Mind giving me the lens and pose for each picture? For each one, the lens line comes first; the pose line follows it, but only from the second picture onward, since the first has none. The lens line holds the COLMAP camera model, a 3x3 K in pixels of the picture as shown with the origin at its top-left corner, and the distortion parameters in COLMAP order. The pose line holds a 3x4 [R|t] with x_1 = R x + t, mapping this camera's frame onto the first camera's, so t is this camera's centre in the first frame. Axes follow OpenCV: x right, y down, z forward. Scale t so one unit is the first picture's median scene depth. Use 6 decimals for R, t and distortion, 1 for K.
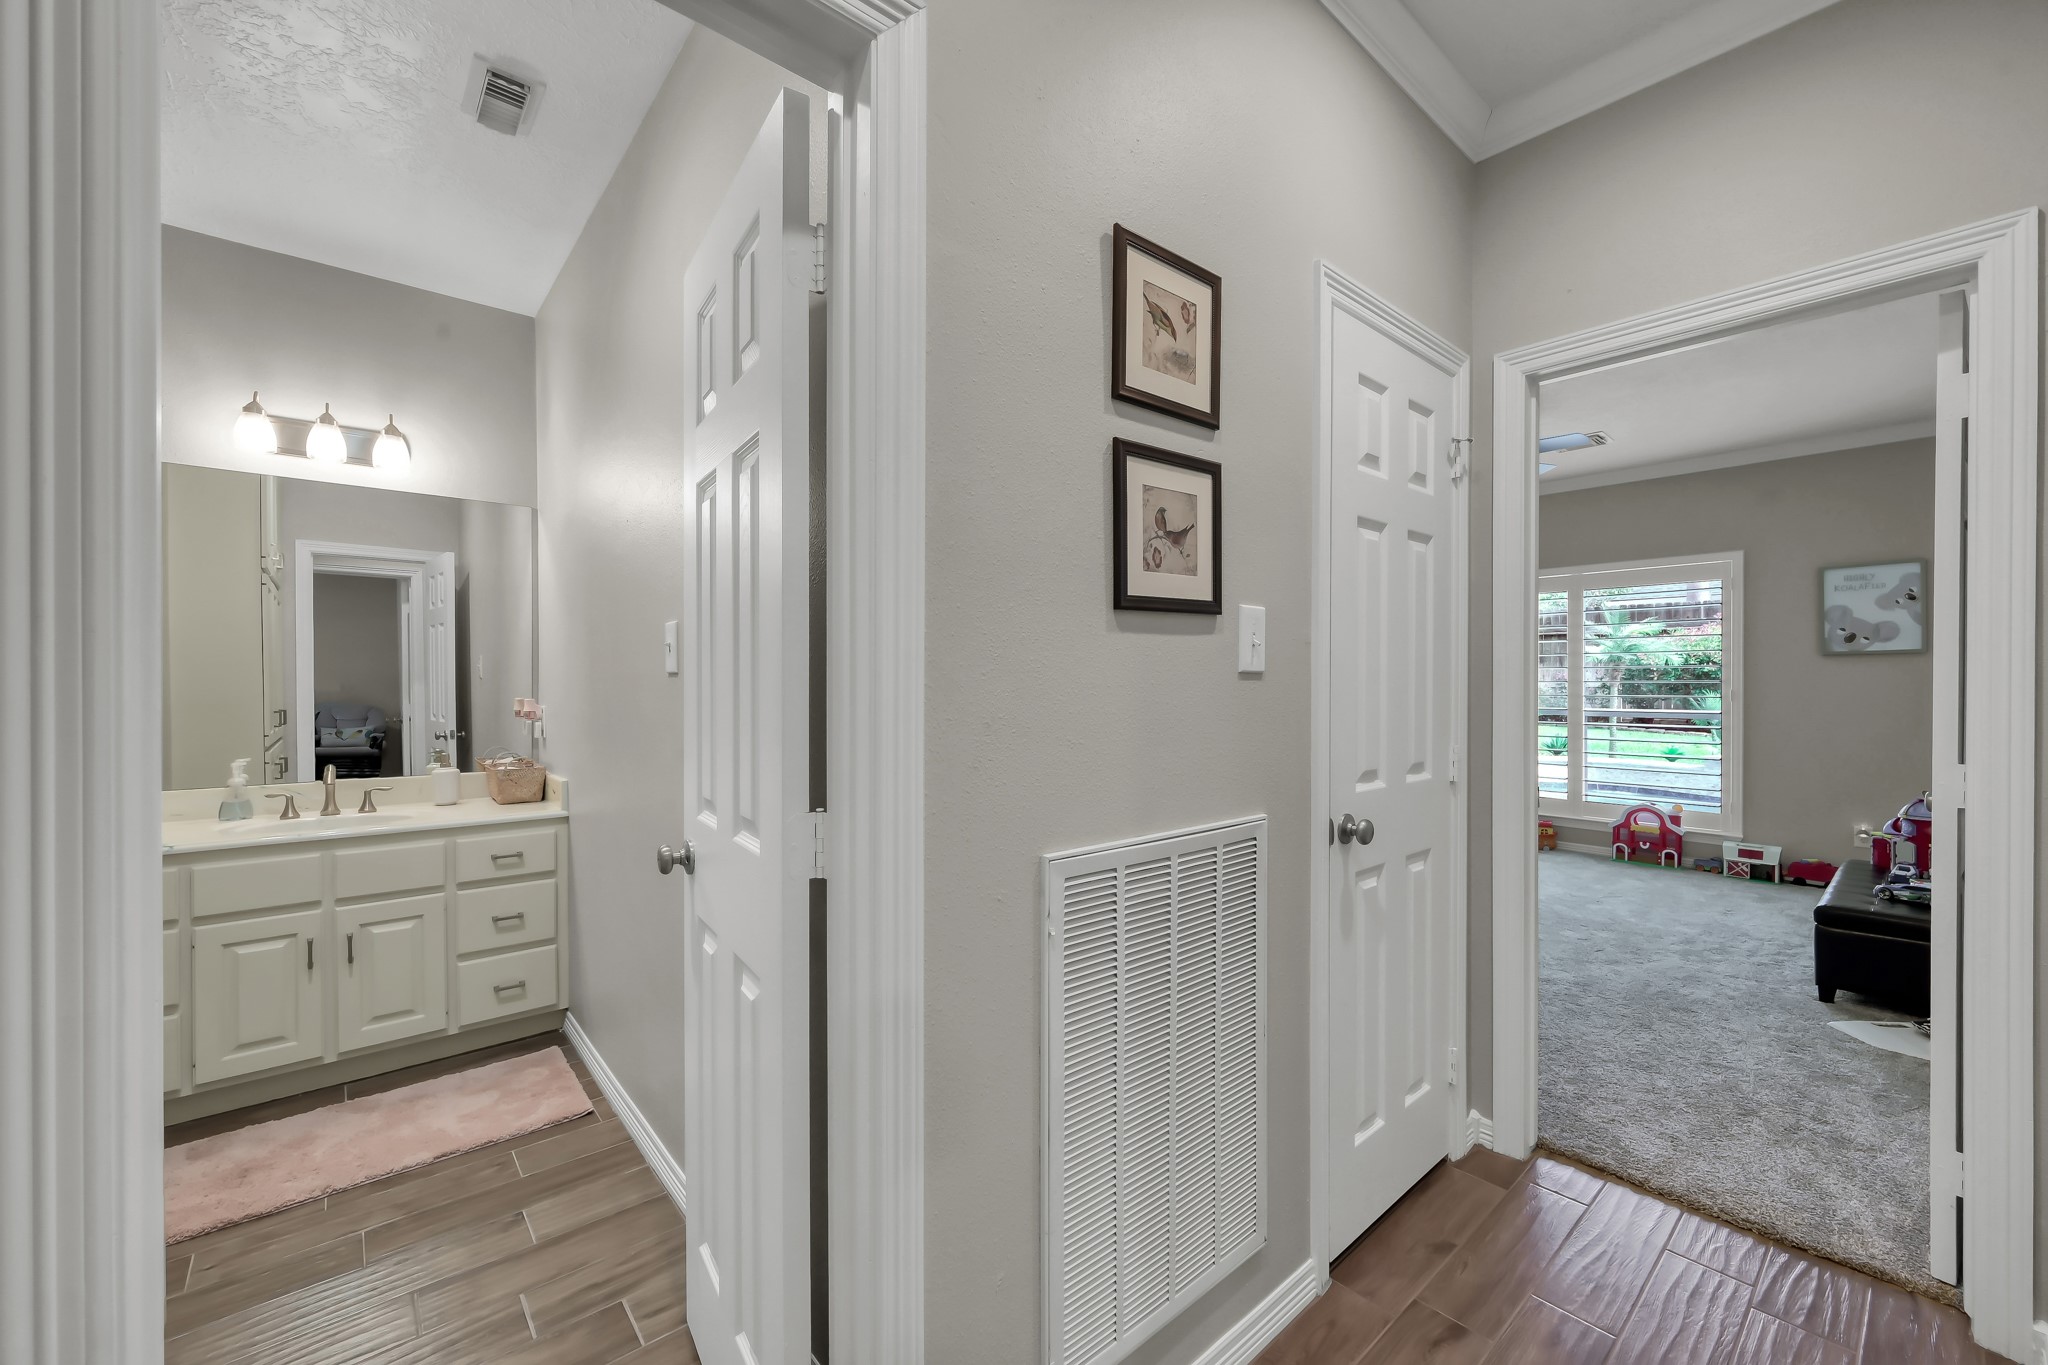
lens RADIAL K [[814.6, 0, 1034.7], [0, 814.6, 686.9], [0, 0, 1]] dist [-0.003230, -0.000133]
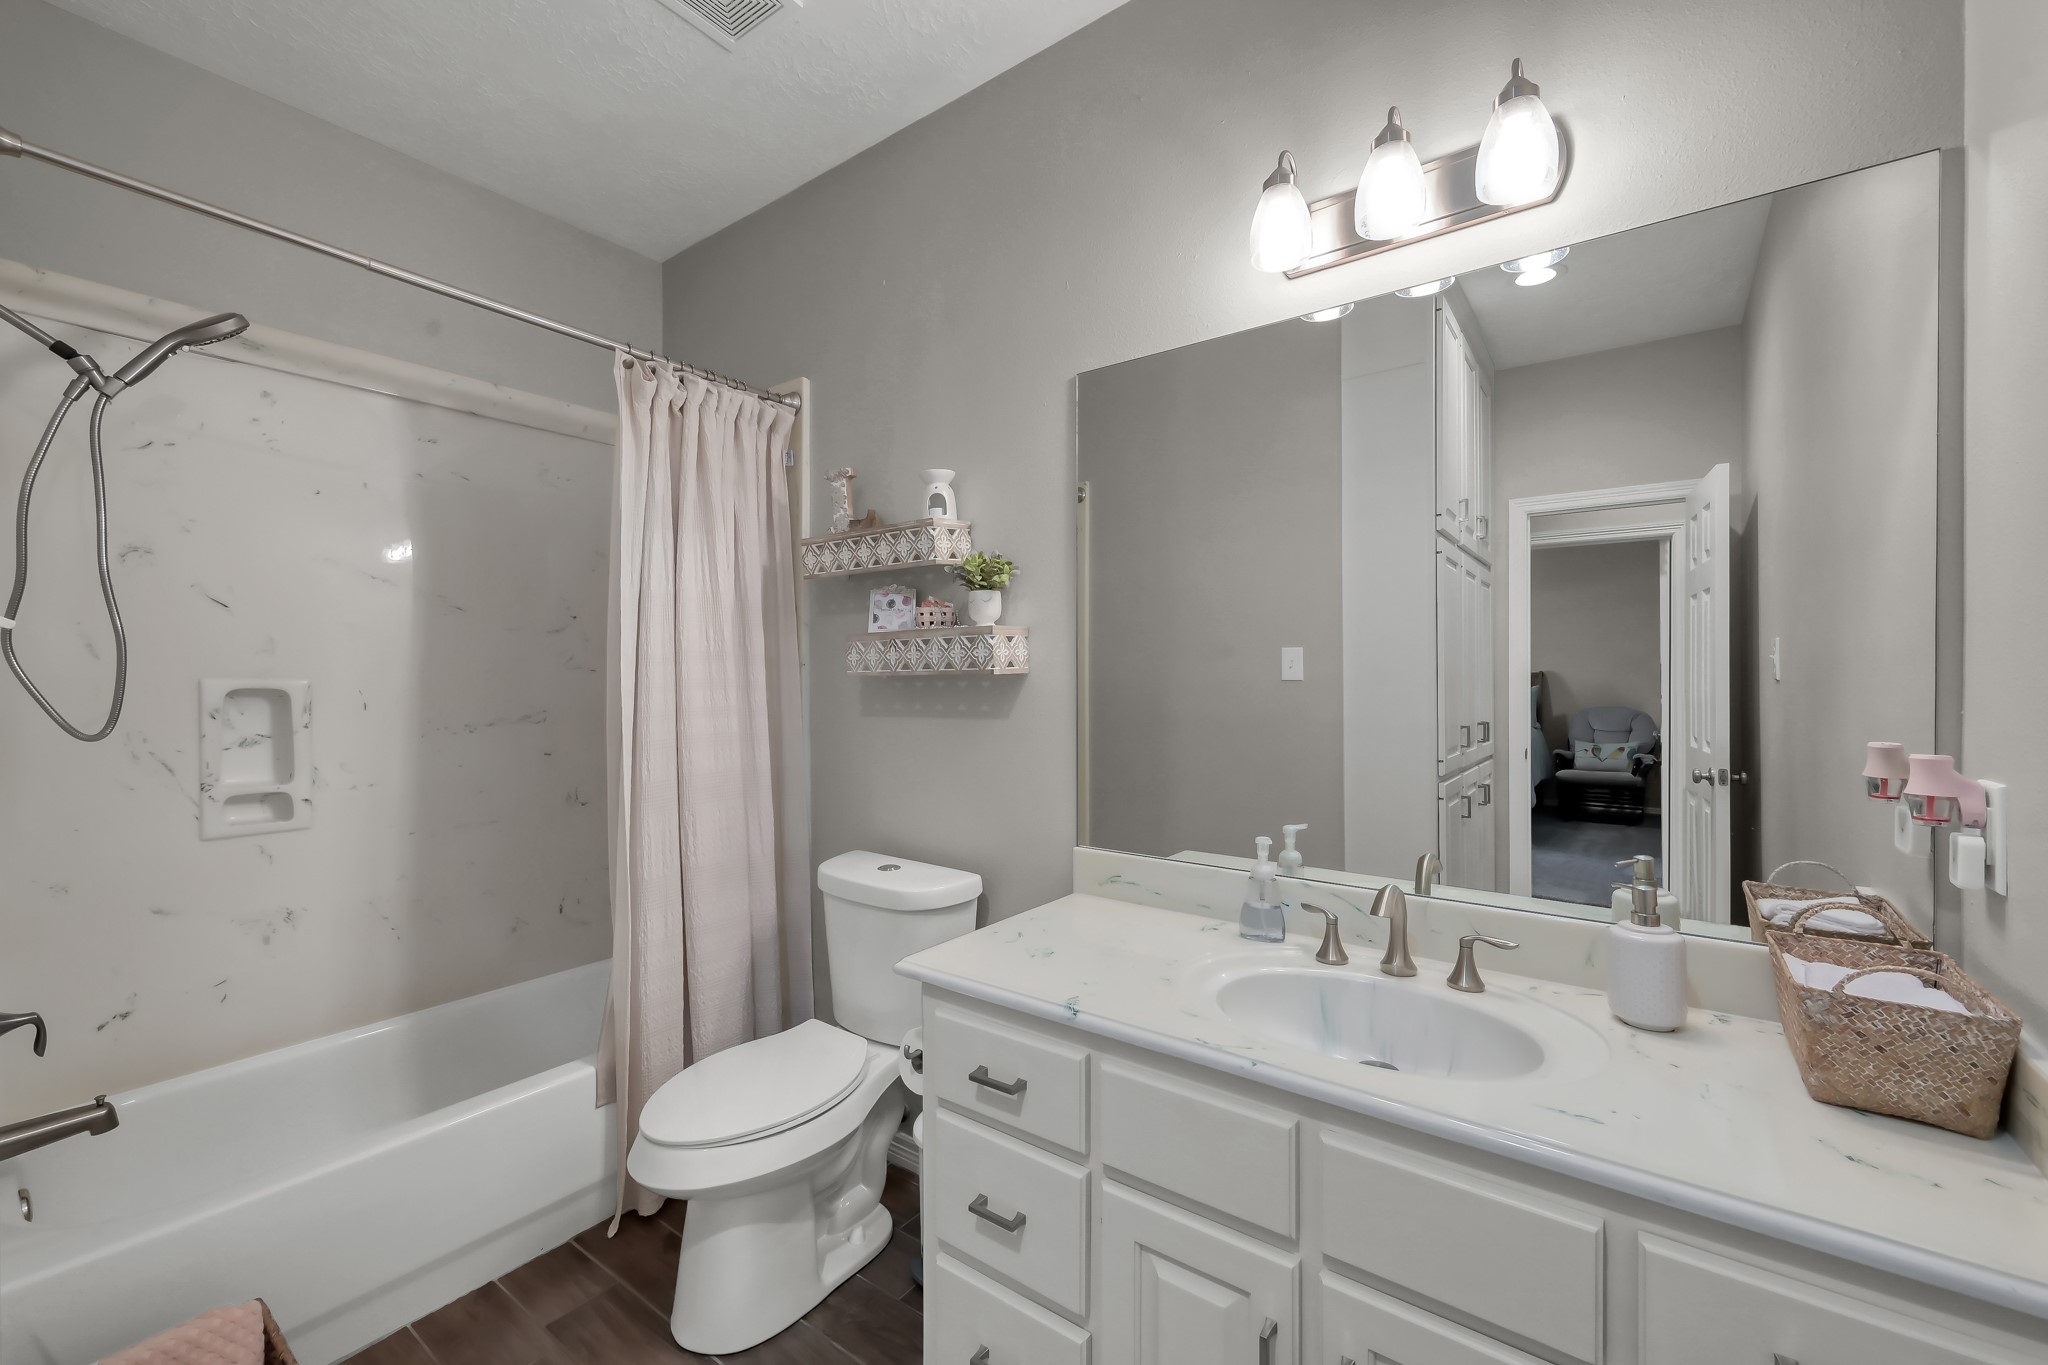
lens RADIAL K [[814.6, 0, 1034.7], [0, 814.6, 686.9], [0, 0, 1]] dist [-0.003230, -0.000133]
pose [[0.216361, -0.002183, -0.976311, -0.253515], [-0.006305, 0.999974, -0.003634, -0.000524], [0.976293, 0.006942, 0.216342, 0.391012]]
